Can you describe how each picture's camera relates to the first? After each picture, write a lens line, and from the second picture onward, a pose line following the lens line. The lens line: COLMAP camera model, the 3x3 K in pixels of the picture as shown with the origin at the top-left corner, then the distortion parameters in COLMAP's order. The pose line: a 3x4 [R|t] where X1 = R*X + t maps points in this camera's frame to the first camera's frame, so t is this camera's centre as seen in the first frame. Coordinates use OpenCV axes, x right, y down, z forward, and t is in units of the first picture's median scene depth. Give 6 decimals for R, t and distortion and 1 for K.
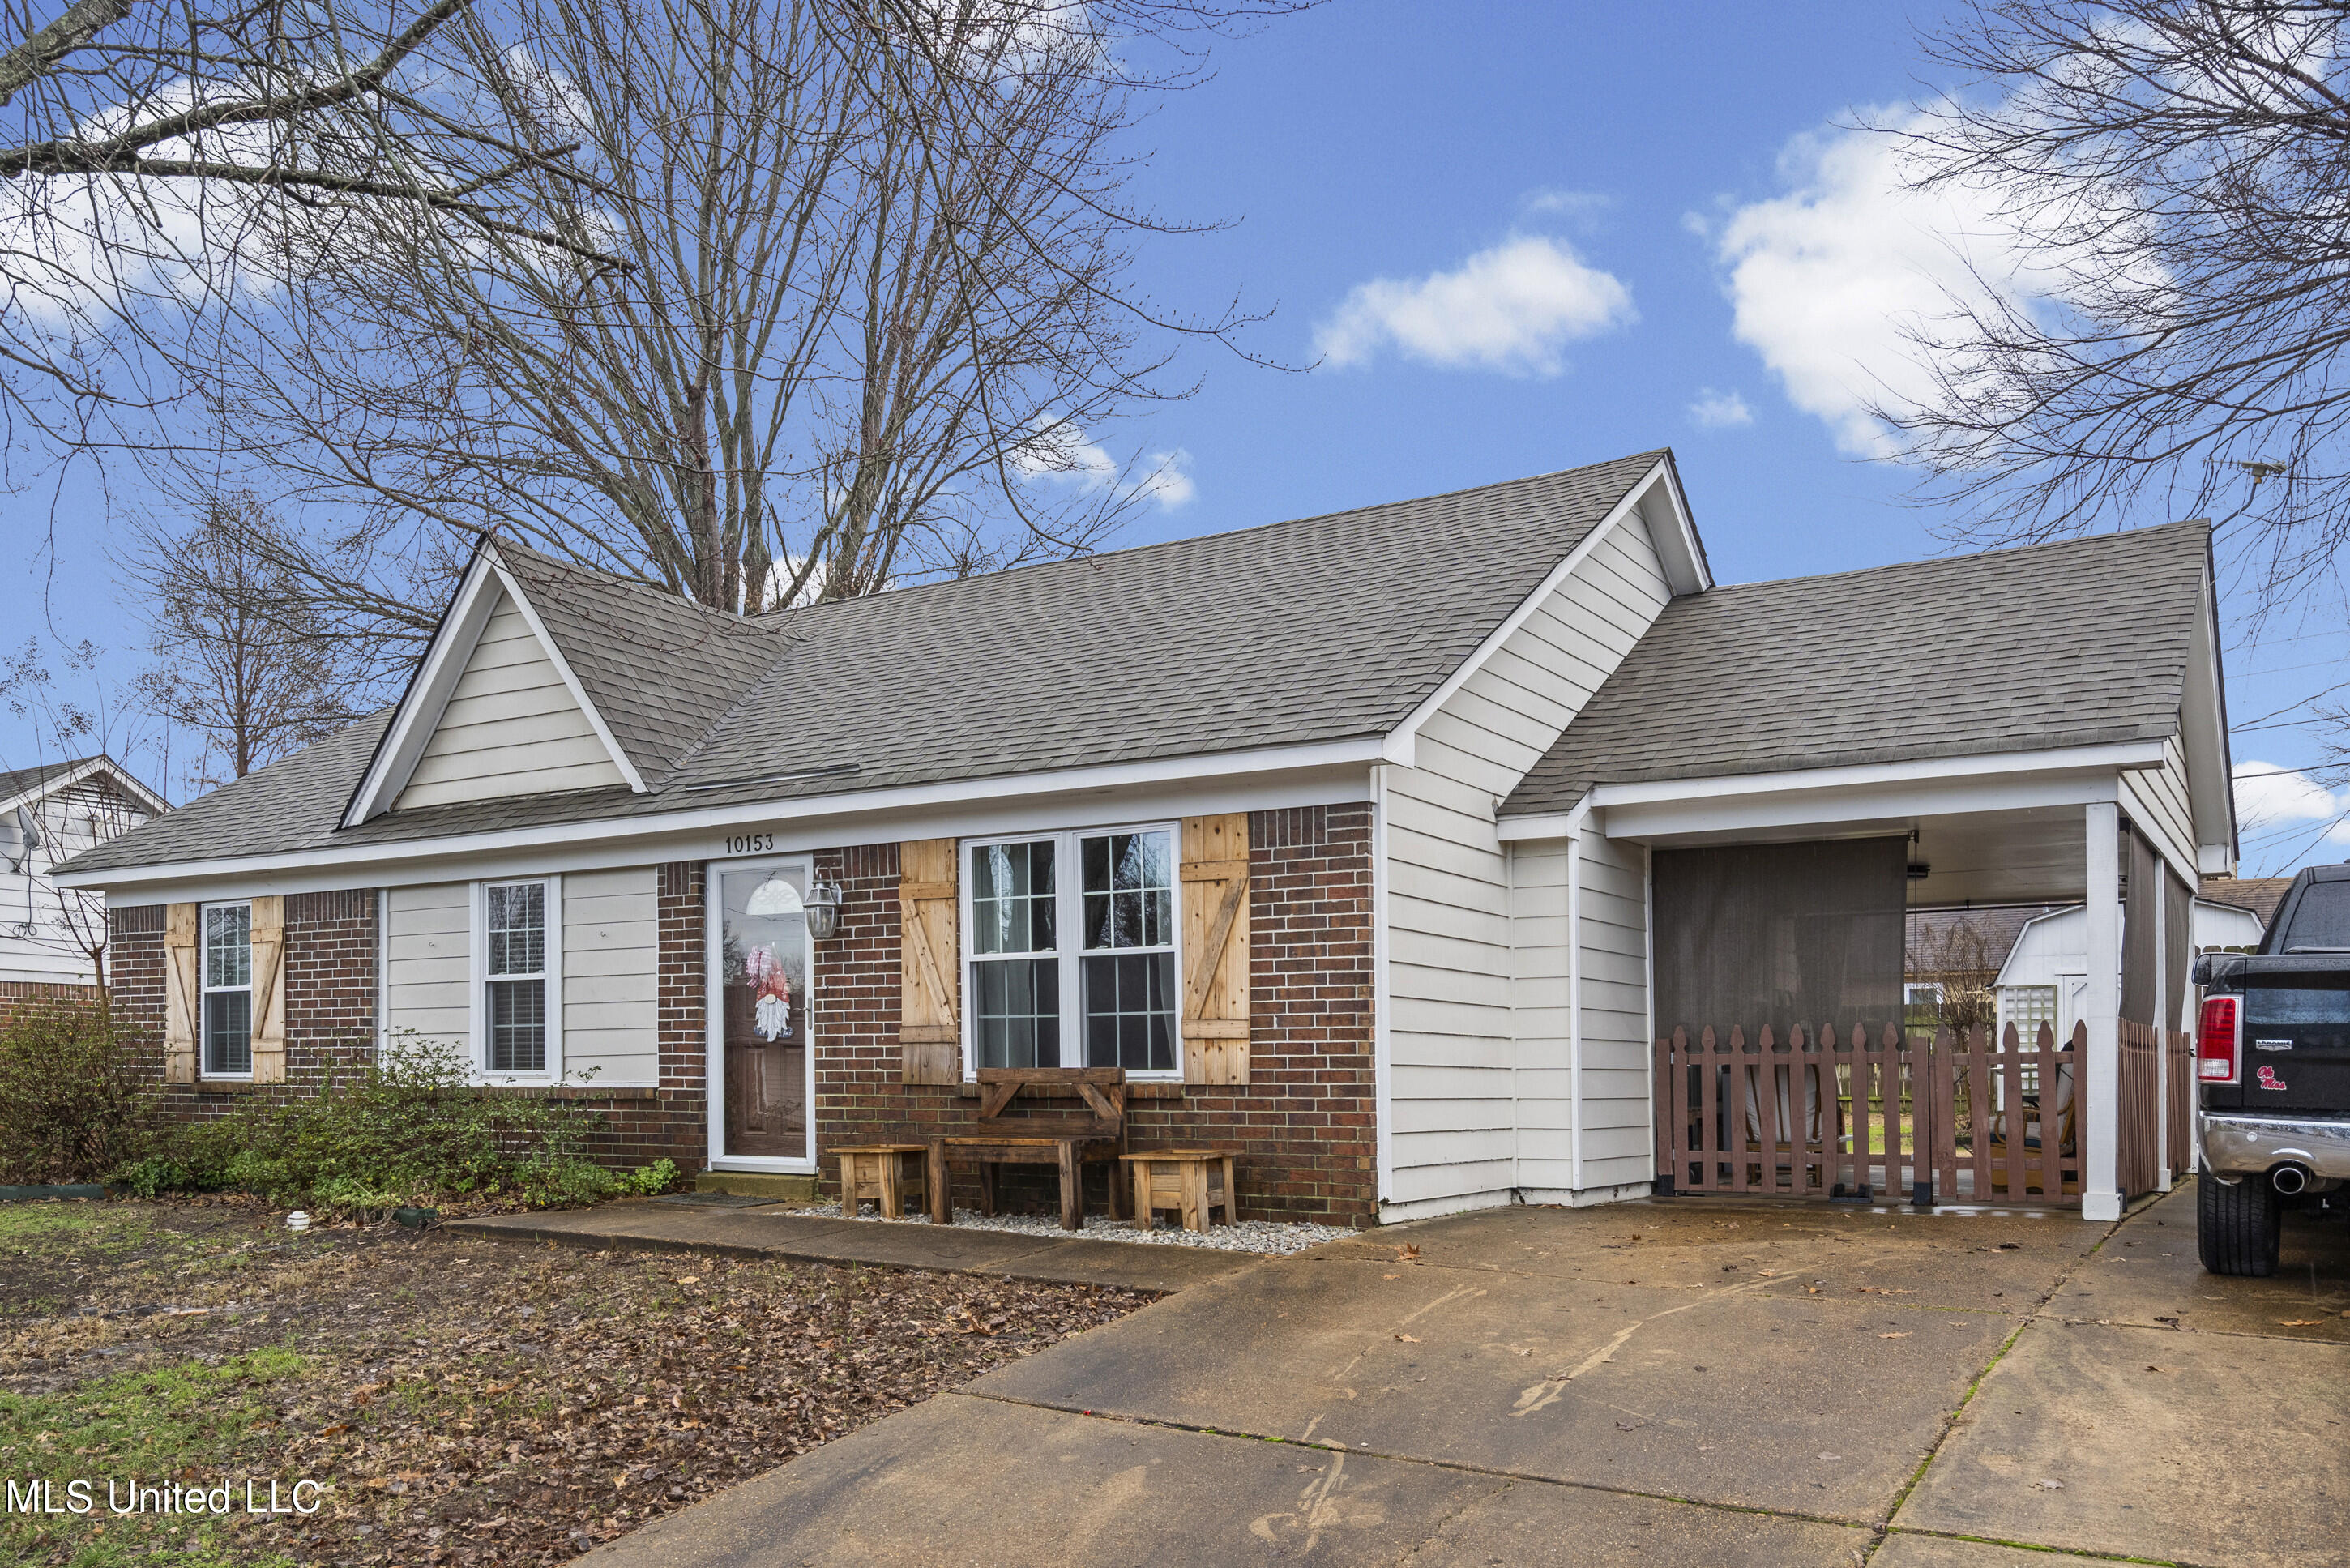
lens RADIAL K [[1926.4, 0, 1175.8], [0, 1926.4, 788.3], [0, 0, 1]] dist [-0.034213, -0.020378]
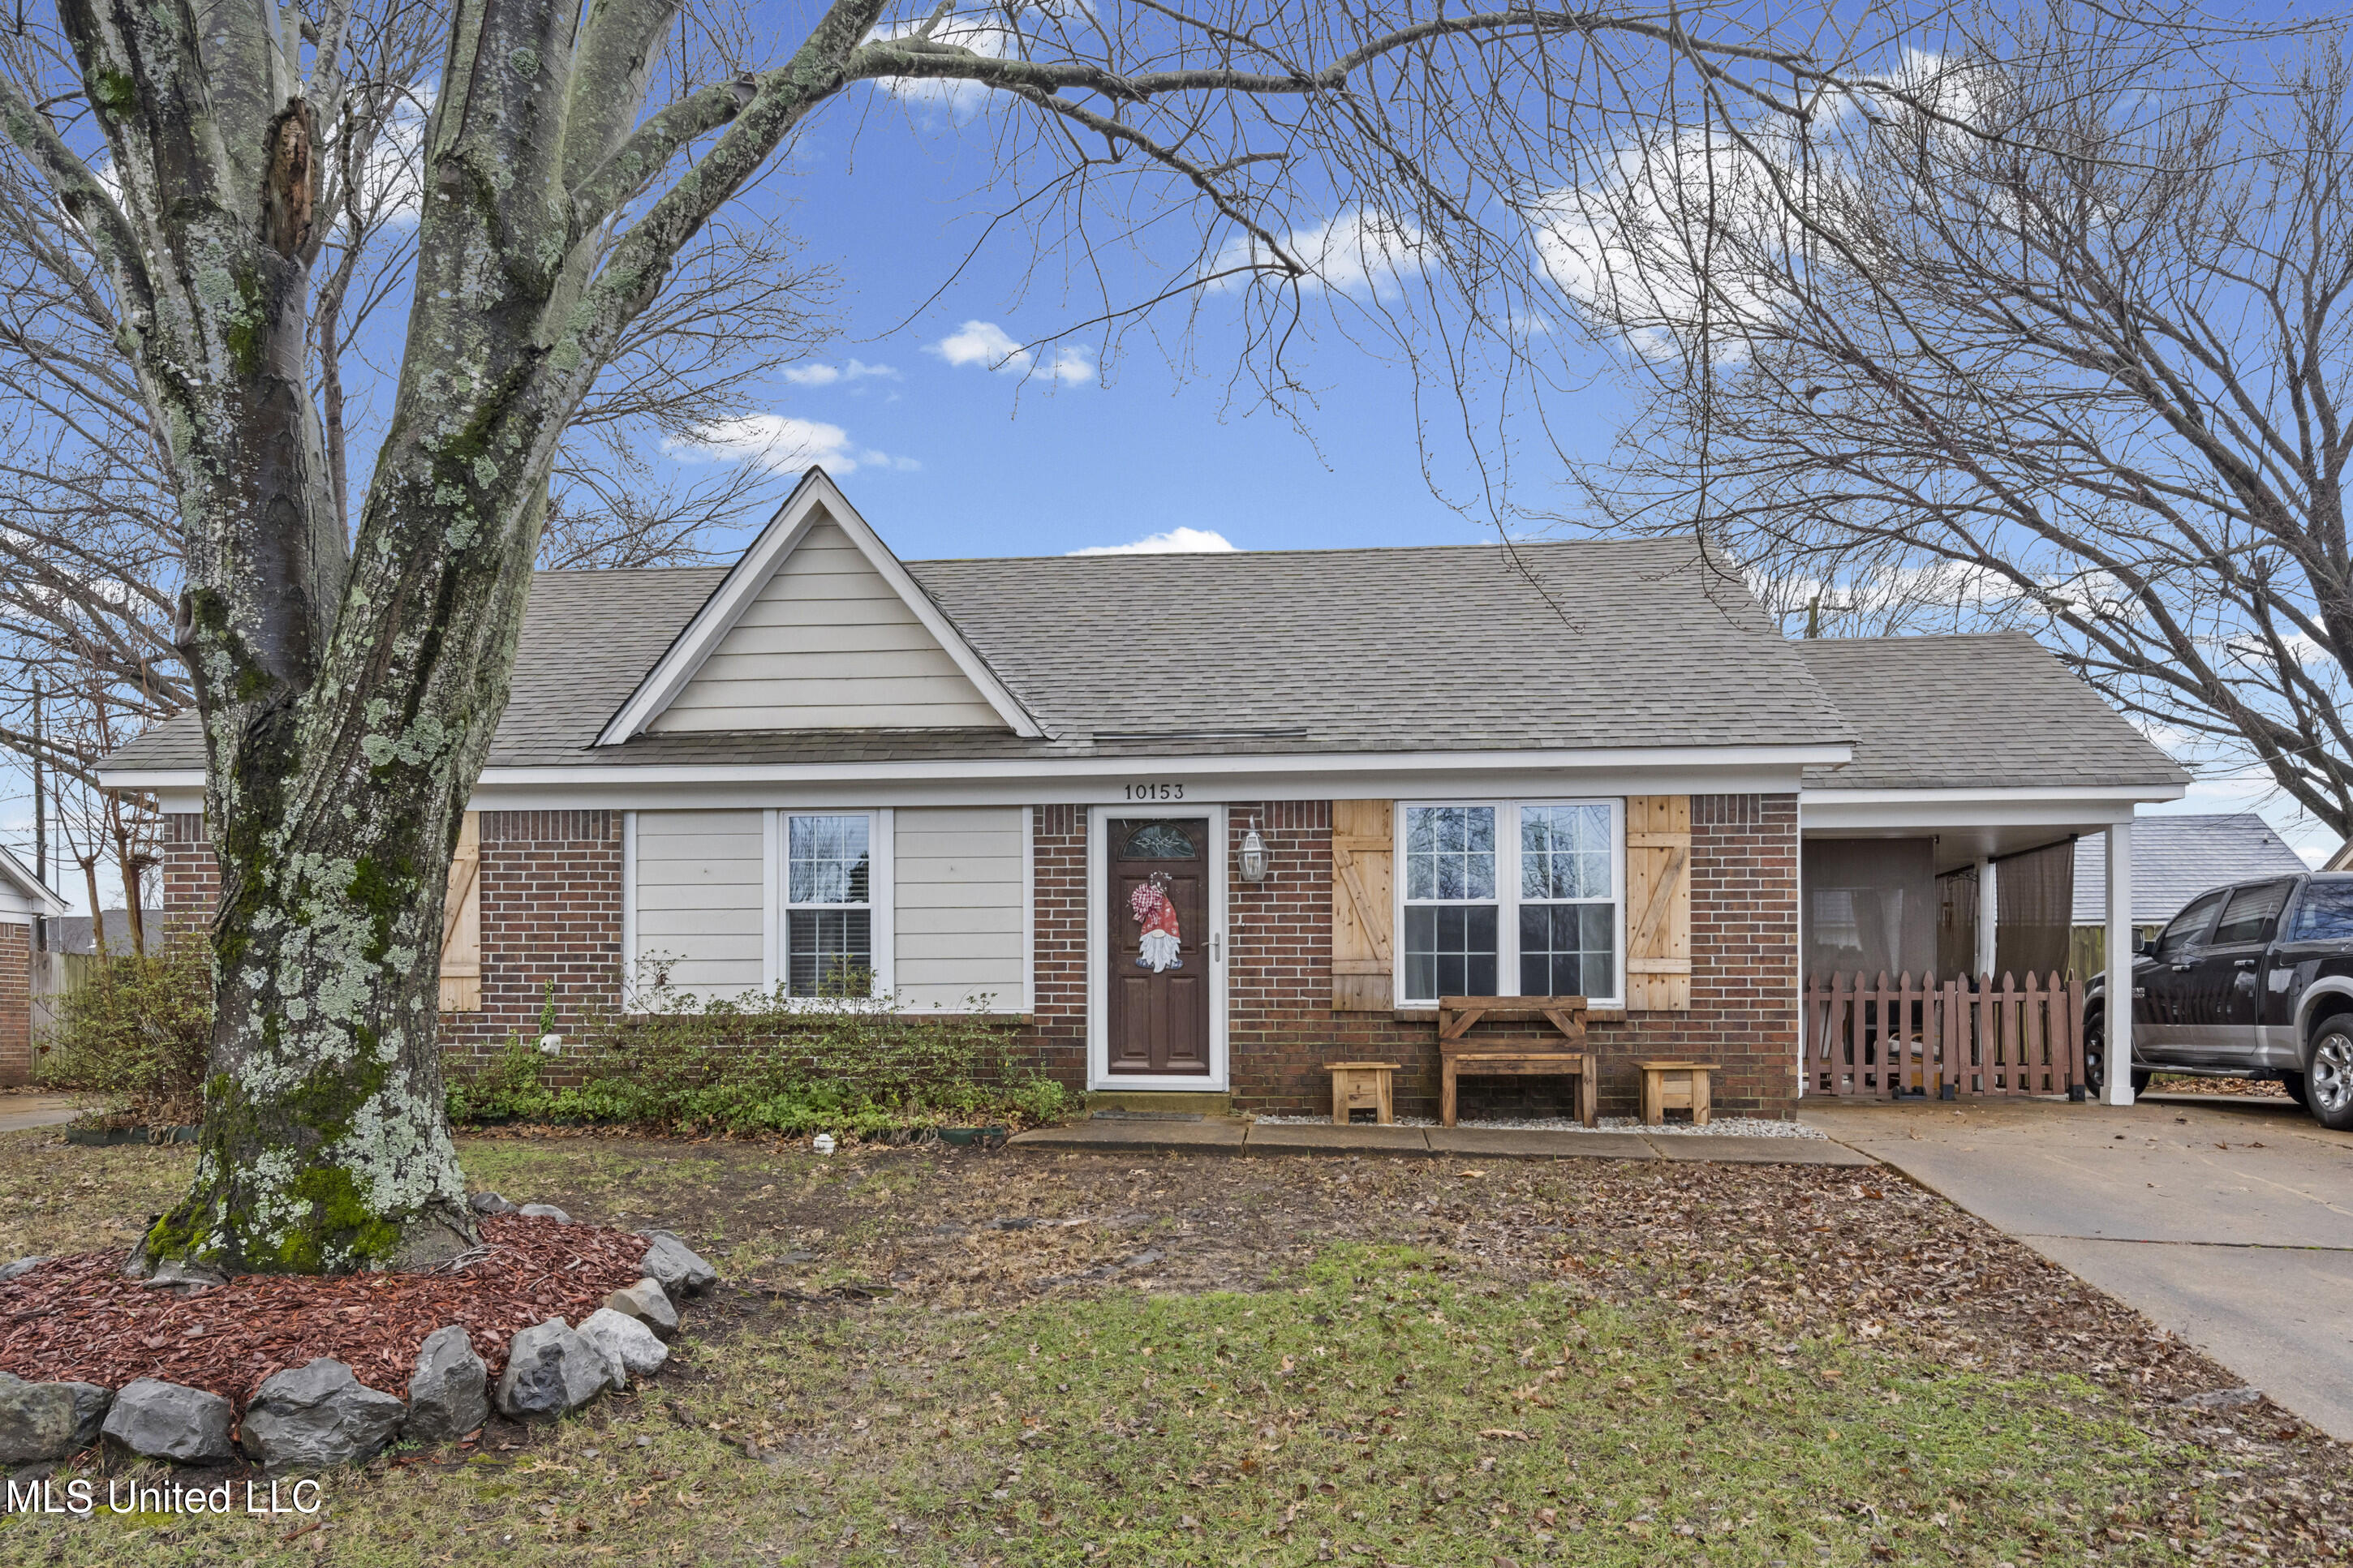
lens RADIAL K [[1676.3, 0, 1176.6], [0, 1676.3, 782.3], [0, 0, 1]] dist [-0.014731, 0.005232]
pose [[0.899965, 0.068603, 0.430531, -0.667106], [-0.068632, 0.997522, -0.015484, 0.039930], [-0.430526, -0.015613, 0.902443, 0.138645]]
